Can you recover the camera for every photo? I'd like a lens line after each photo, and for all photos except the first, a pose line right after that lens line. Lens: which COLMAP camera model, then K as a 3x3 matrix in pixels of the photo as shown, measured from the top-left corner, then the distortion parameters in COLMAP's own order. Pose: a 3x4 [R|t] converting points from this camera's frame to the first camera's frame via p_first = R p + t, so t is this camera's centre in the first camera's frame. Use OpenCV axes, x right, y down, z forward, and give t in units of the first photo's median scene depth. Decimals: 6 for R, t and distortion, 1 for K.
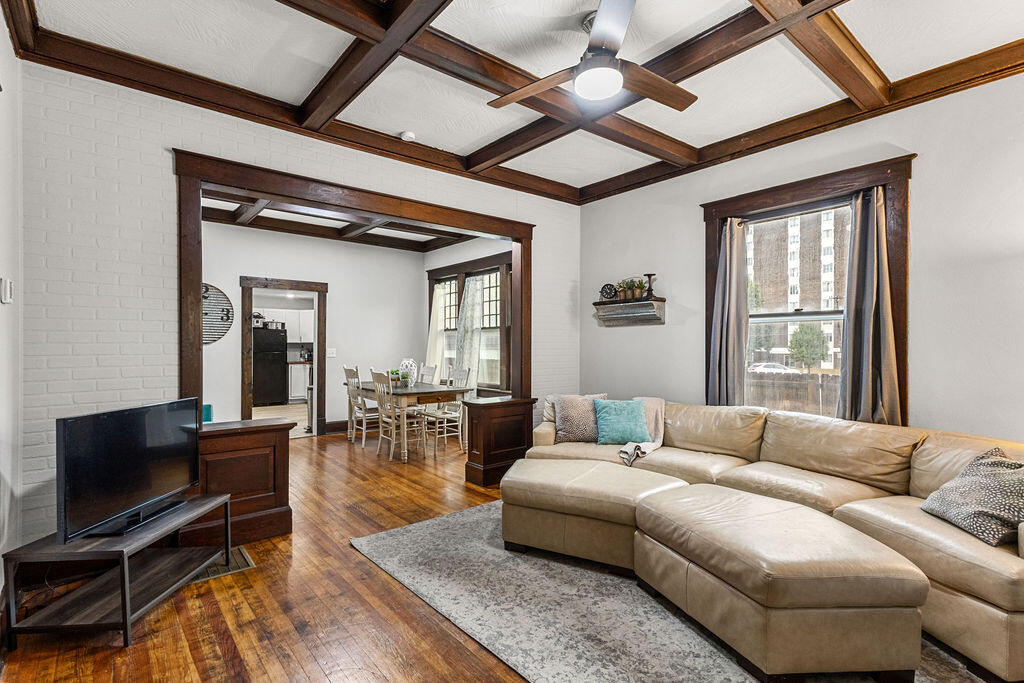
lens RADIAL K [[481.7, 0, 513.3], [0, 481.7, 345.8], [0, 0, 1]] dist [0.011152, 0.000182]
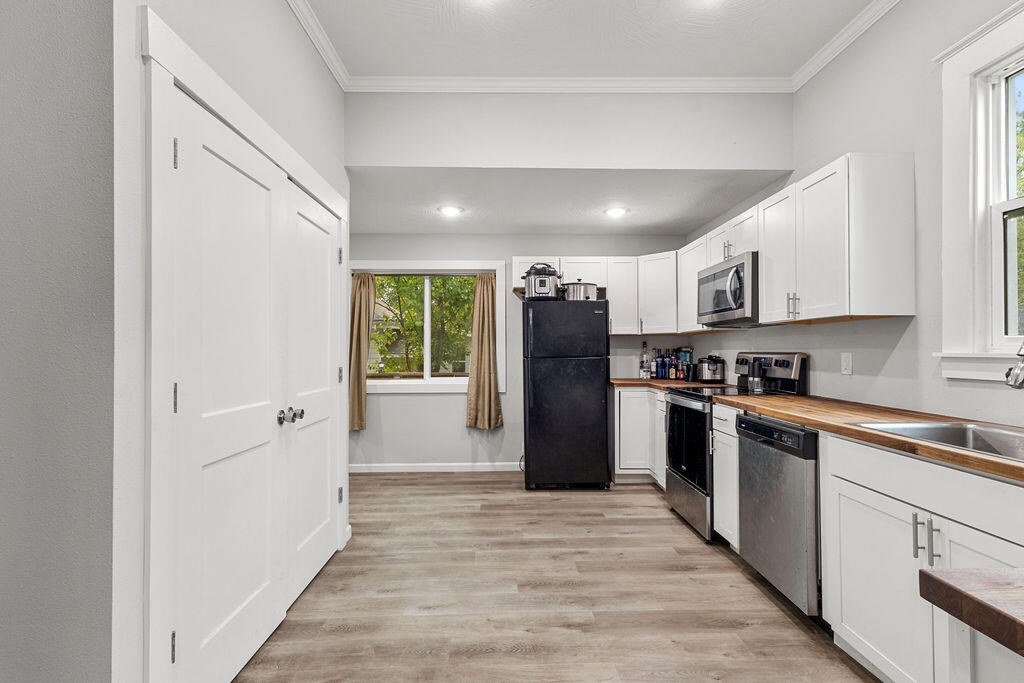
lens RADIAL K [[481.7, 0, 513.3], [0, 481.7, 345.8], [0, 0, 1]] dist [0.011152, 0.000182]
pose [[0.789006, -0.006124, -0.614355, -0.461497], [0.004412, 0.999981, -0.004302, 0.007878], [0.614370, 0.000684, 0.789018, 1.024524]]
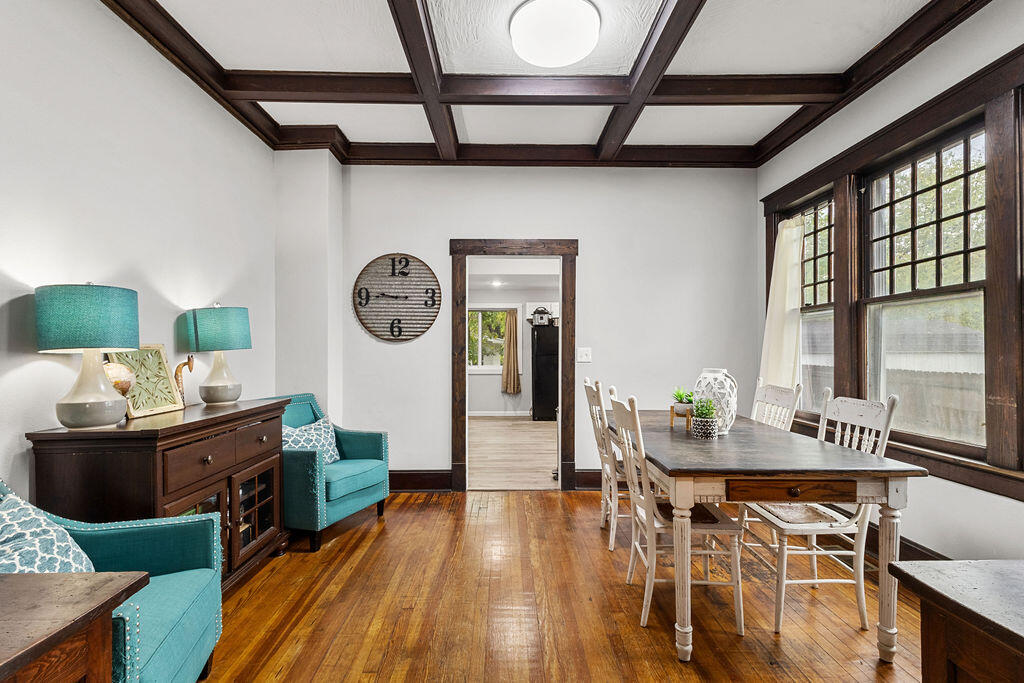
lens RADIAL K [[488.7, 0, 514.1], [0, 488.7, 350.0], [0, 0, 1]] dist [0.013282, -0.000011]
pose [[0.778650, -0.001634, -0.627457, -0.066544], [0.000878, 0.999998, -0.001514, 0.009394], [0.627458, 0.000628, 0.778650, 0.497093]]
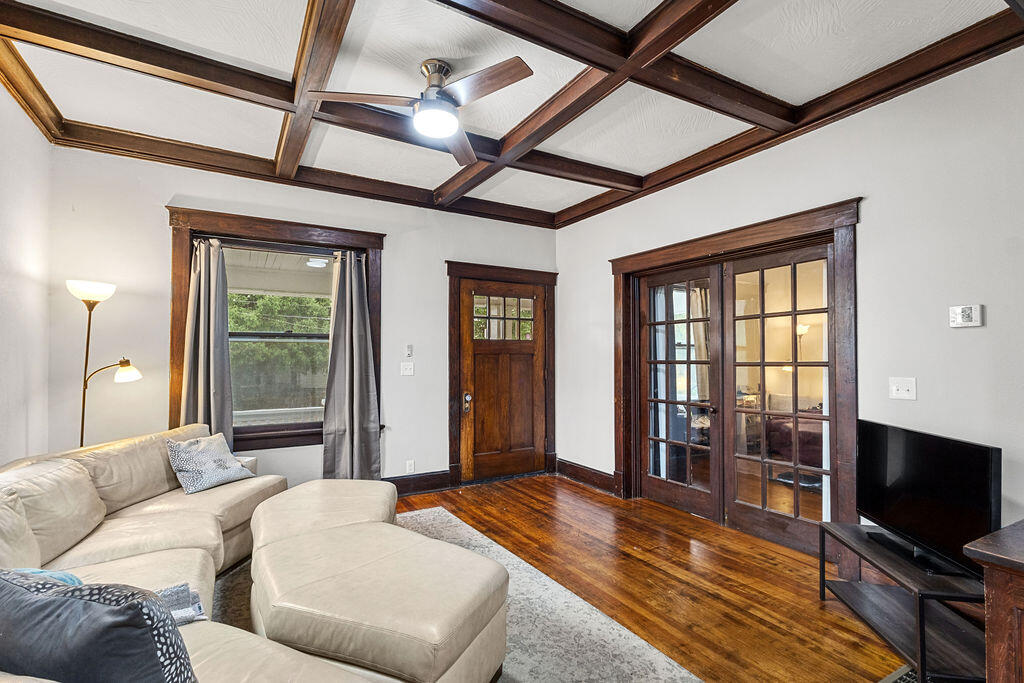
lens RADIAL K [[482.8, 0, 511.8], [0, 482.8, 352.8], [0, 0, 1]] dist [0.014131, -0.000282]
pose [[-0.985763, 0.000017, 0.168143, -0.065456], [-0.002893, 0.999850, -0.017064, -0.001399], [-0.168118, -0.017307, -0.985615, 0.760523]]
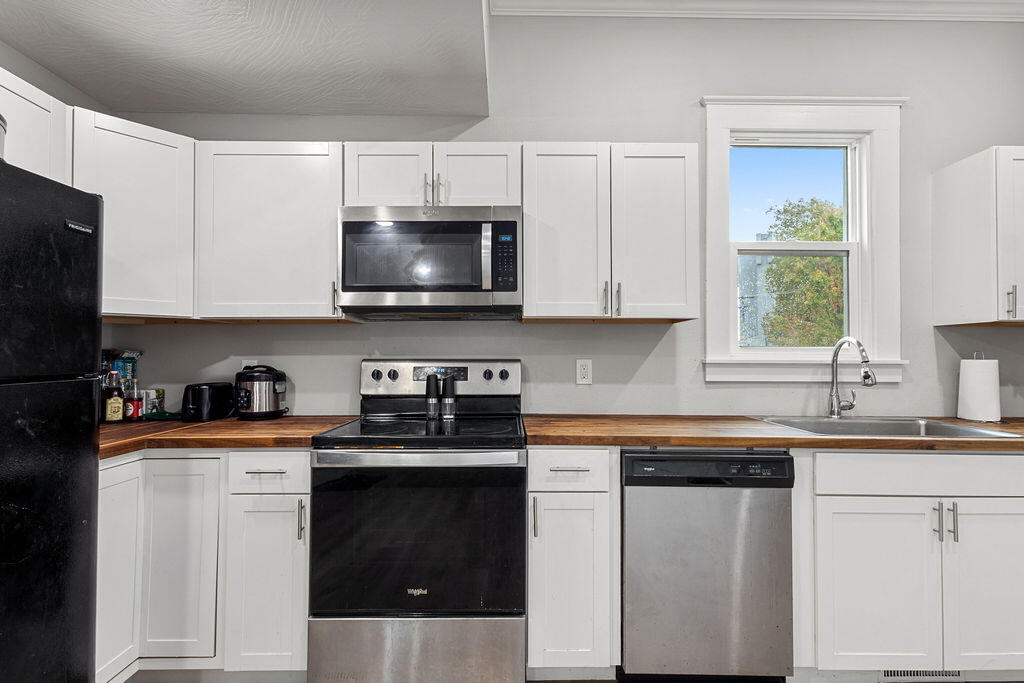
lens RADIAL K [[481.7, 0, 513.3], [0, 481.7, 345.8], [0, 0, 1]] dist [0.011152, 0.000182]
pose [[0.627187, 0.018438, 0.778651, -0.799546], [-0.007159, 0.999814, -0.017908, 0.009569], [-0.778836, 0.005657, 0.627202, 1.334876]]
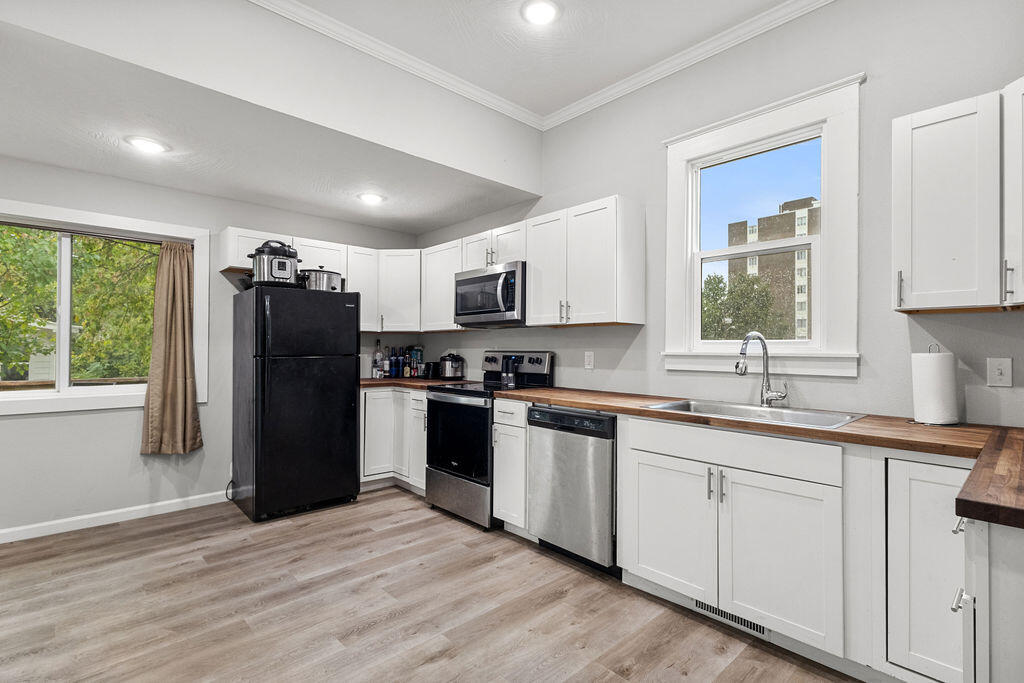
lens RADIAL K [[481.7, 0, 513.3], [0, 481.7, 345.8], [0, 0, 1]] dist [0.011152, 0.000182]
pose [[0.998317, 0.006958, 0.057571, -0.599655], [-0.006870, 0.999975, -0.001725, 0.008434], [-0.057581, 0.001327, 0.998340, 1.013469]]
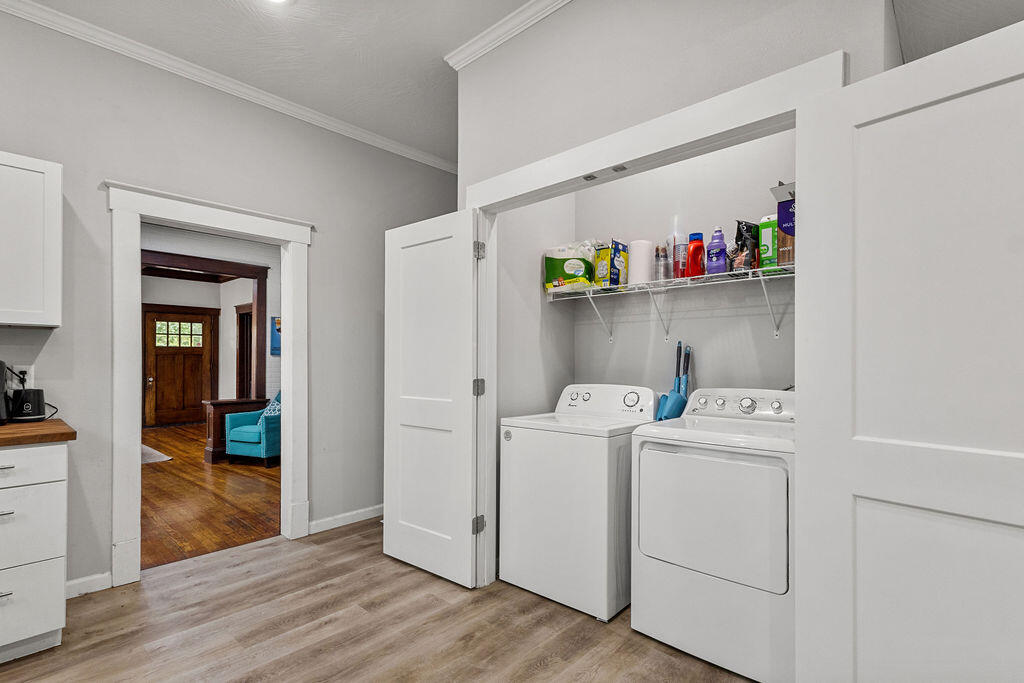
lens RADIAL K [[479.6, 0, 511.1], [0, 479.6, 358.0], [0, 0, 1]] dist [0.003543, -0.000175]
pose [[-0.991174, -0.002193, -0.132547, -0.691218], [-0.000821, 0.999946, -0.010402, 0.010391], [0.132562, -0.010201, -0.991122, 1.492757]]
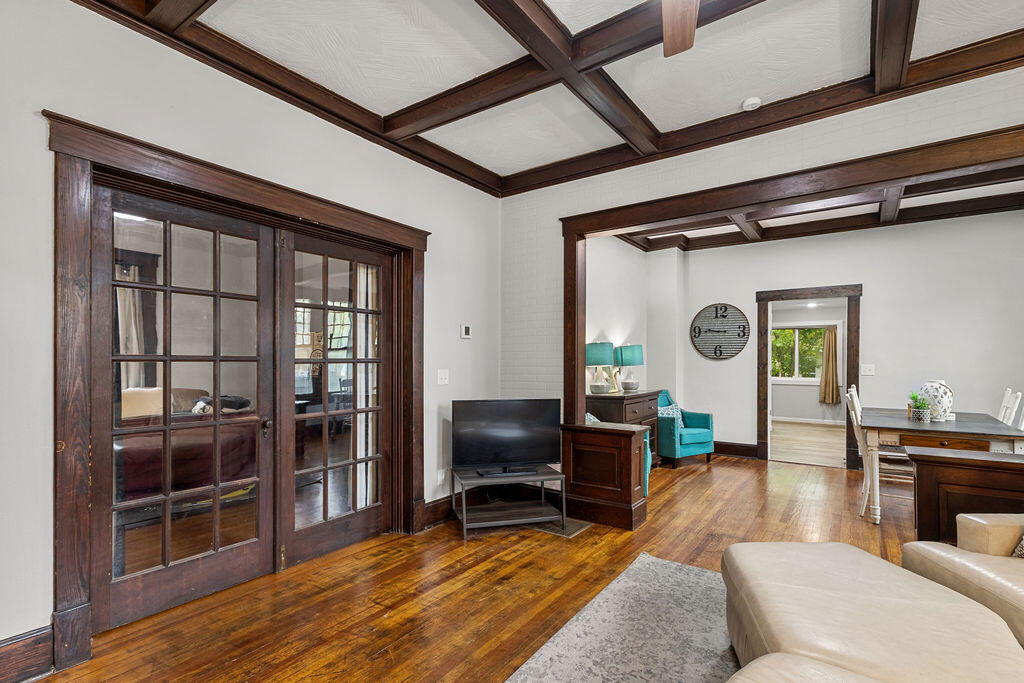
lens RADIAL K [[491.6, 0, 510.9], [0, 491.6, 358.0], [0, 0, 1]] dist [0.012784, 0.000135]
pose [[0.256316, -0.003501, -0.966587, 0.281253], [-0.002836, 0.999986, -0.004374, -0.000264], [0.966589, 0.003863, 0.256303, 0.227078]]
